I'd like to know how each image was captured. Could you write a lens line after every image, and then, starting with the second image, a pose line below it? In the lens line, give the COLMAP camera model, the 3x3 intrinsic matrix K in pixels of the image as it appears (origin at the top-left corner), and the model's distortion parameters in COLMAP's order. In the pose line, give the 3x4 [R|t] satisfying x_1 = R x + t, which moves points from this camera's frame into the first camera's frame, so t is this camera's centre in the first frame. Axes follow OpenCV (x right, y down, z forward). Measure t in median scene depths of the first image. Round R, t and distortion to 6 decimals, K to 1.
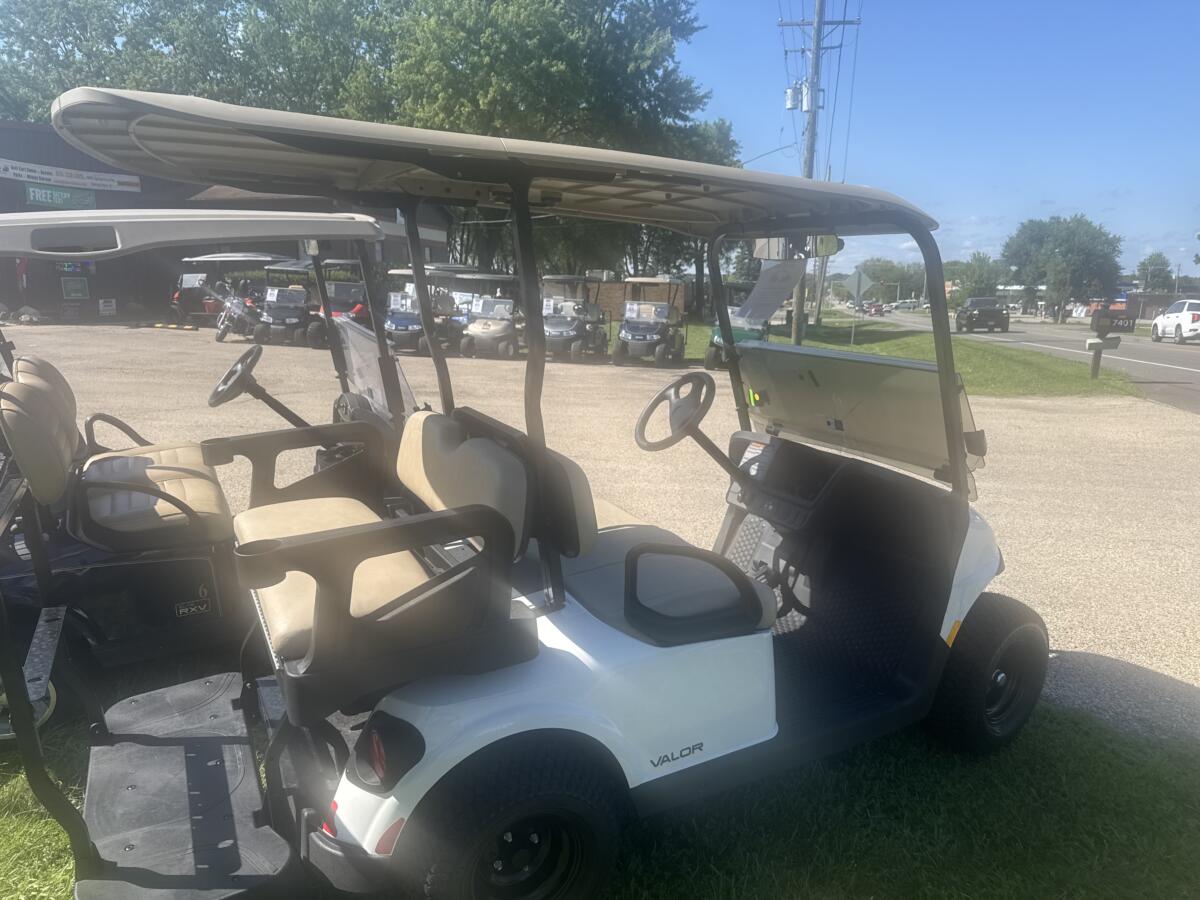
lens RADIAL K [[845.1, 0, 600.0], [0, 845.1, 450.0], [0, 0, 1]] dist [-0.000735, -0.000794]
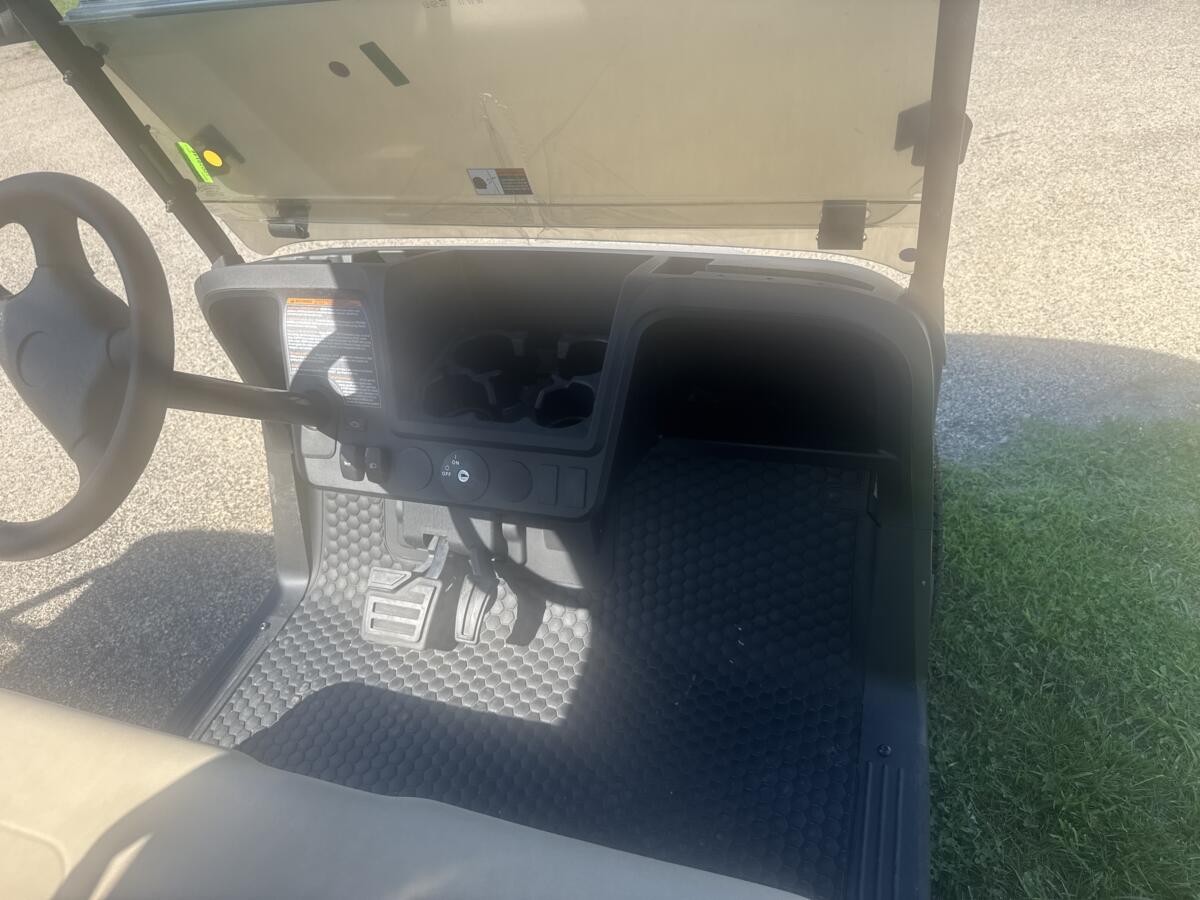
lens RADIAL K [[845.1, 0, 600.0], [0, 845.1, 450.0], [0, 0, 1]] dist [-0.000735, -0.000794]
pose [[0.708984, -0.522326, 0.473832, 0.073812], [0.274500, 0.823294, 0.496827, -0.102500], [-0.649609, -0.222175, 0.727081, 0.667830]]
